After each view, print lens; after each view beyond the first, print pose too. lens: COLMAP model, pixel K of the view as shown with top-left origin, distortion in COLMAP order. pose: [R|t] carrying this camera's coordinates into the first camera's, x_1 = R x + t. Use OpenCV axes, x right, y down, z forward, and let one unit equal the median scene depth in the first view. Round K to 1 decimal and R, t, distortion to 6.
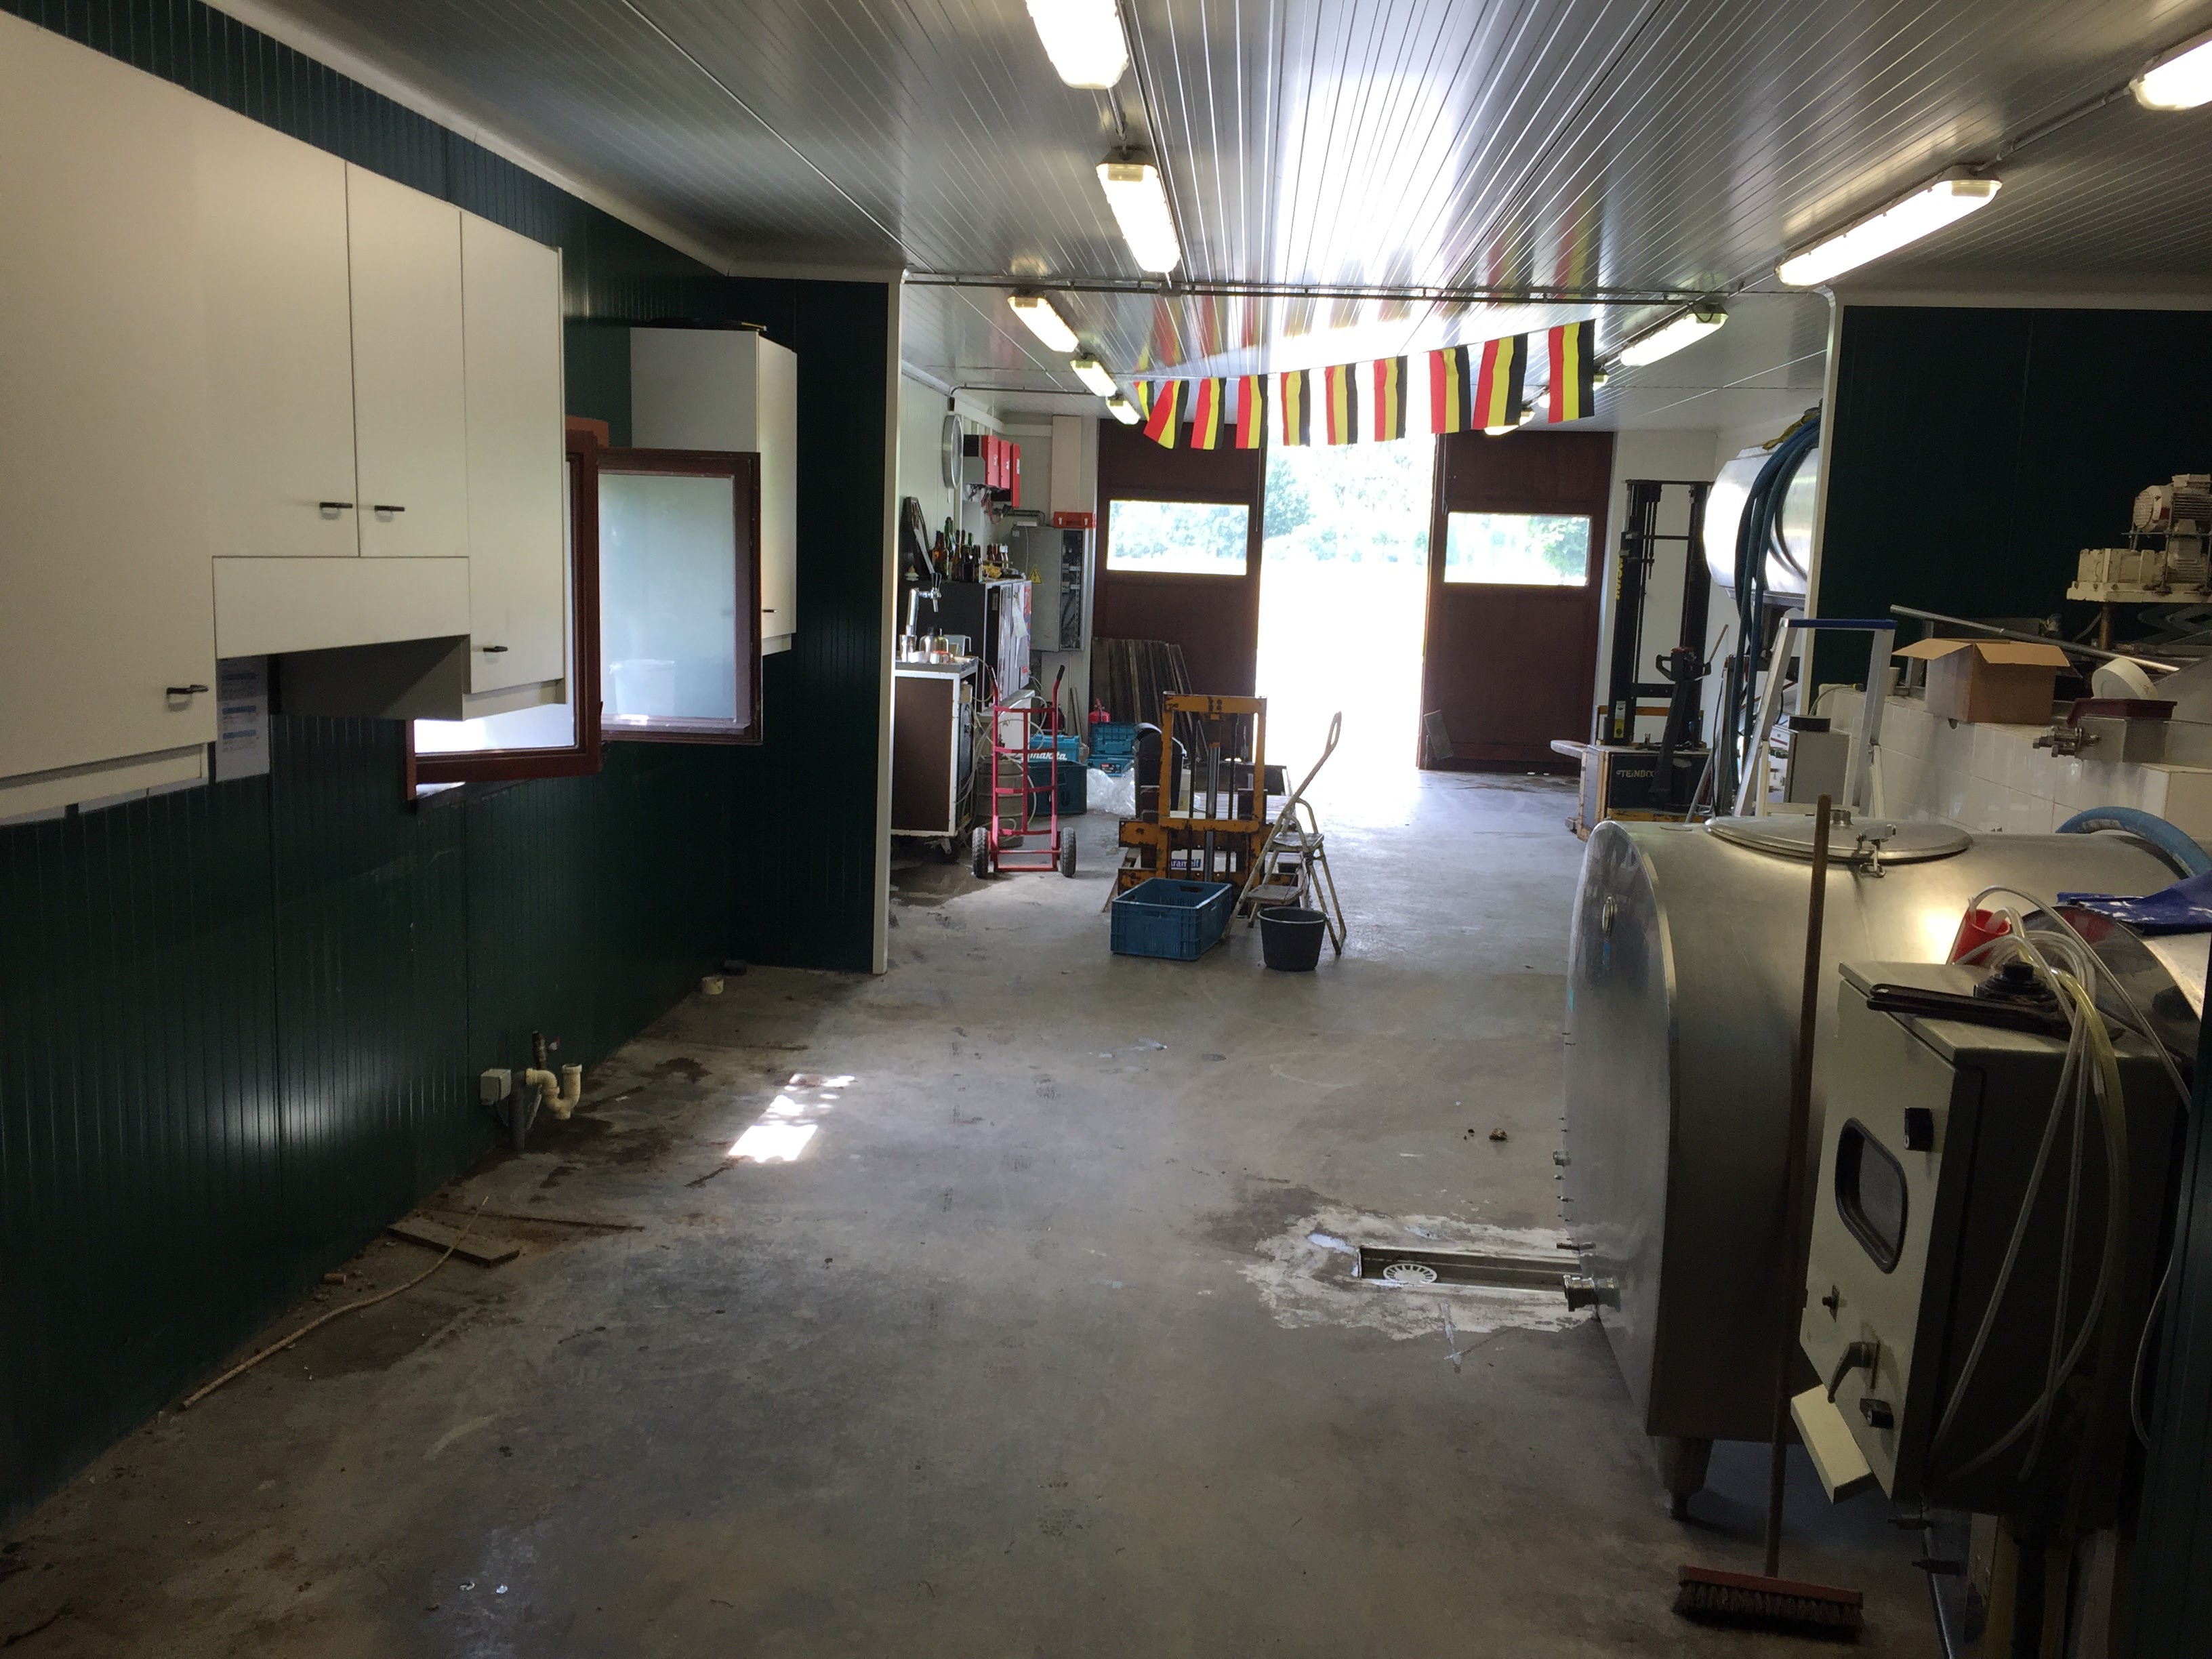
lens RADIAL K [[1819.4, 0, 1070.5], [0, 1819.4, 820.6], [0, 0, 1]] dist [0.096603, -0.115504]
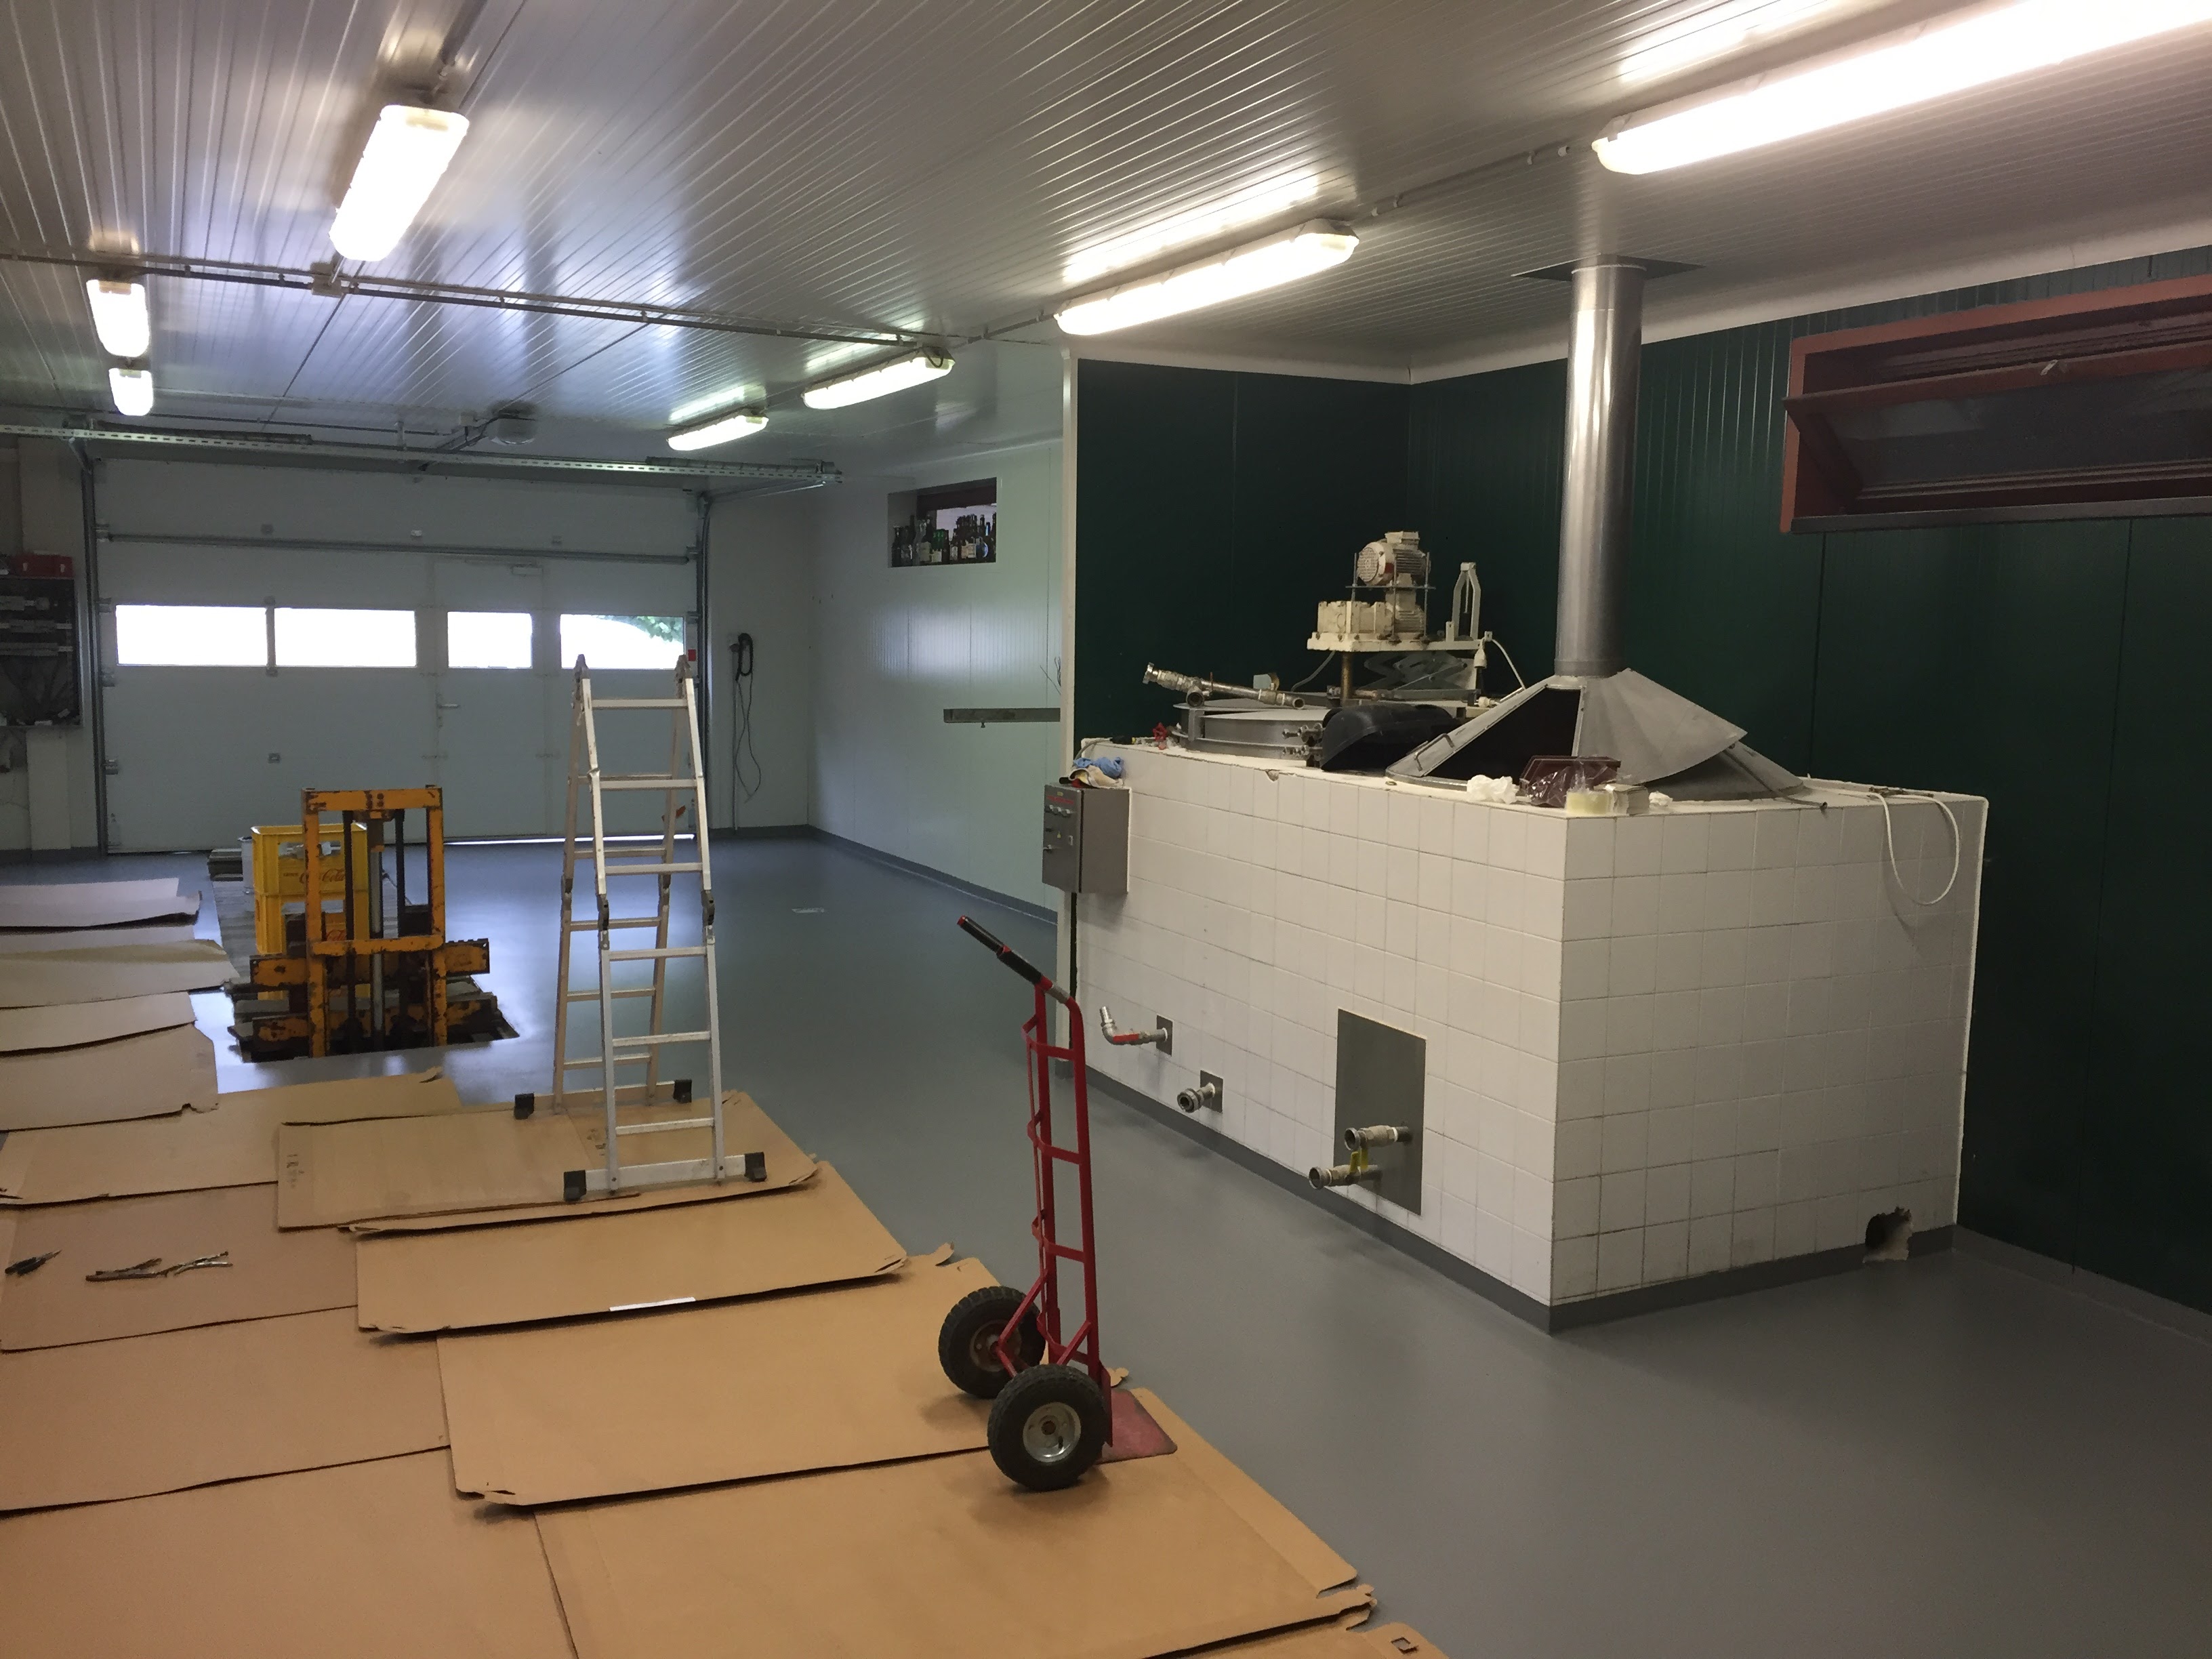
lens RADIAL K [[1865.9, 0, 1055.7], [0, 1865.9, 832.5], [0, 0, 1]] dist [0.096507, -0.125475]
pose [[0.860350, -0.076129, 0.503987, -0.108714], [0.086391, 0.996257, 0.003010, -0.027326], [-0.502329, 0.040950, 0.863706, 0.138452]]
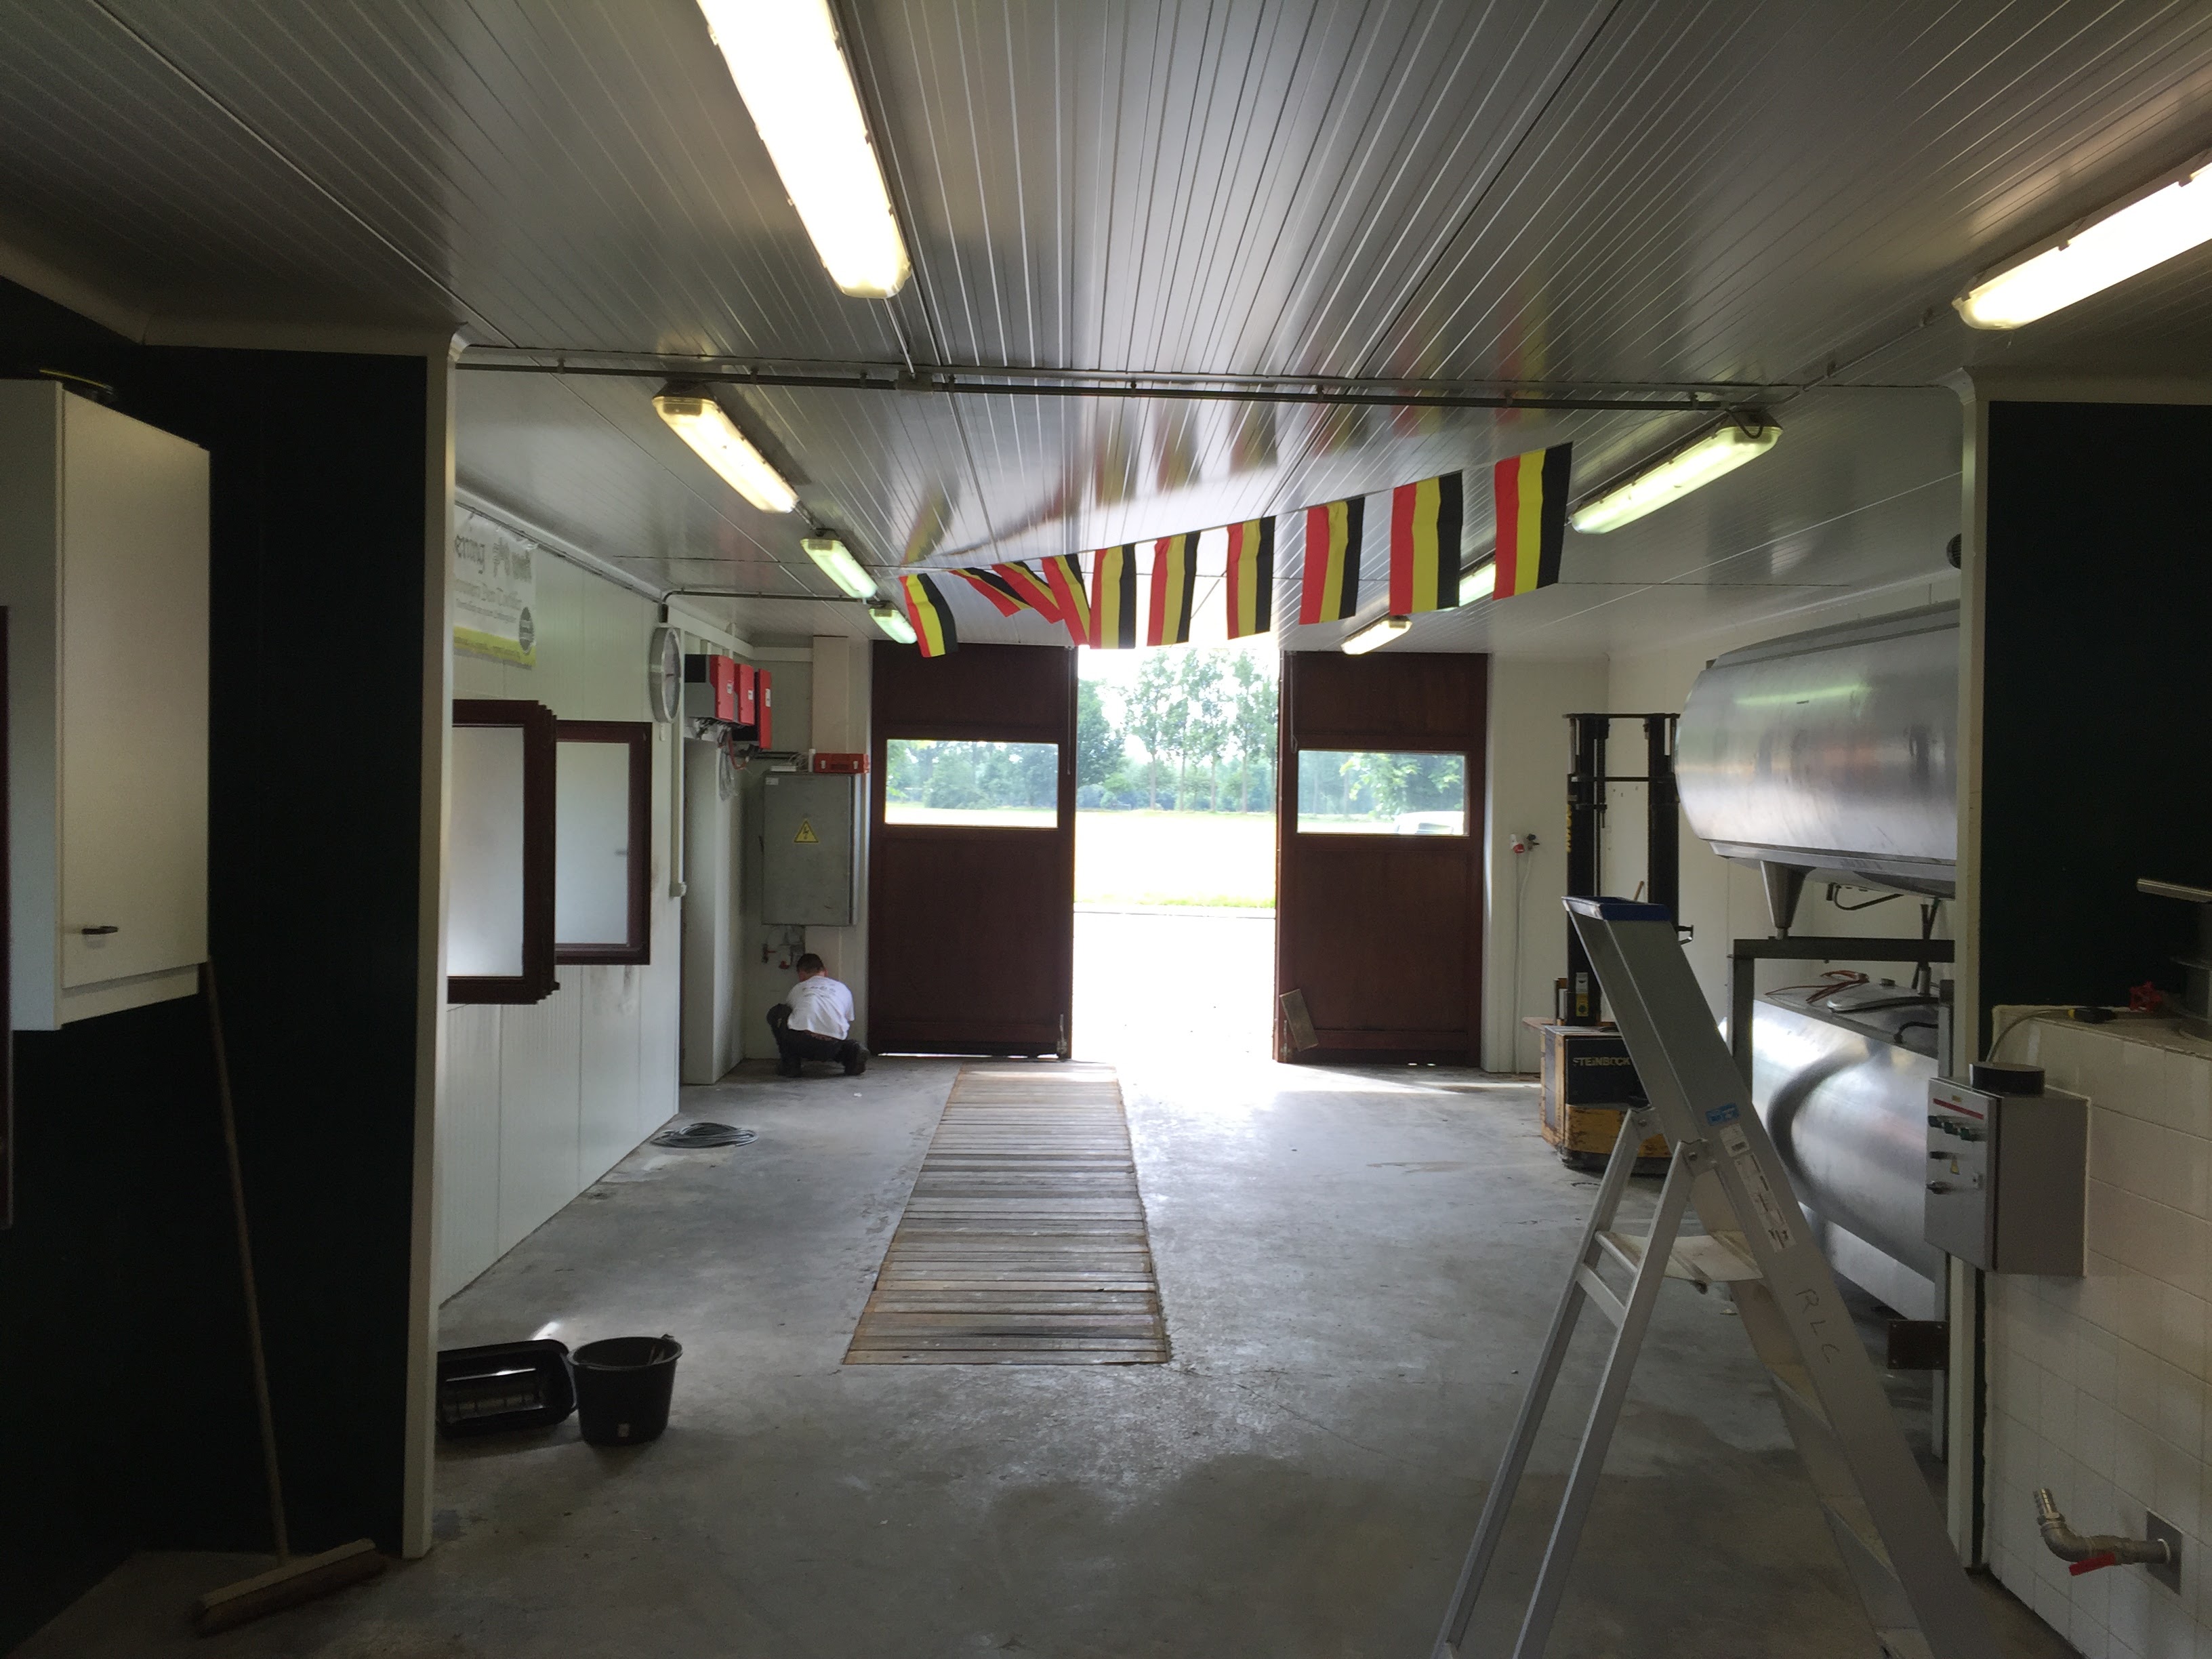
lens RADIAL K [[1877.1, 0, 1131.6], [0, 1877.1, 825.0], [0, 0, 1]] dist [0.095216, -0.122573]
pose [[0.991066, -0.015692, 0.132443, 0.041458], [0.033150, 0.990873, -0.130656, -0.057941], [-0.129184, 0.133879, 0.982542, 0.395279]]
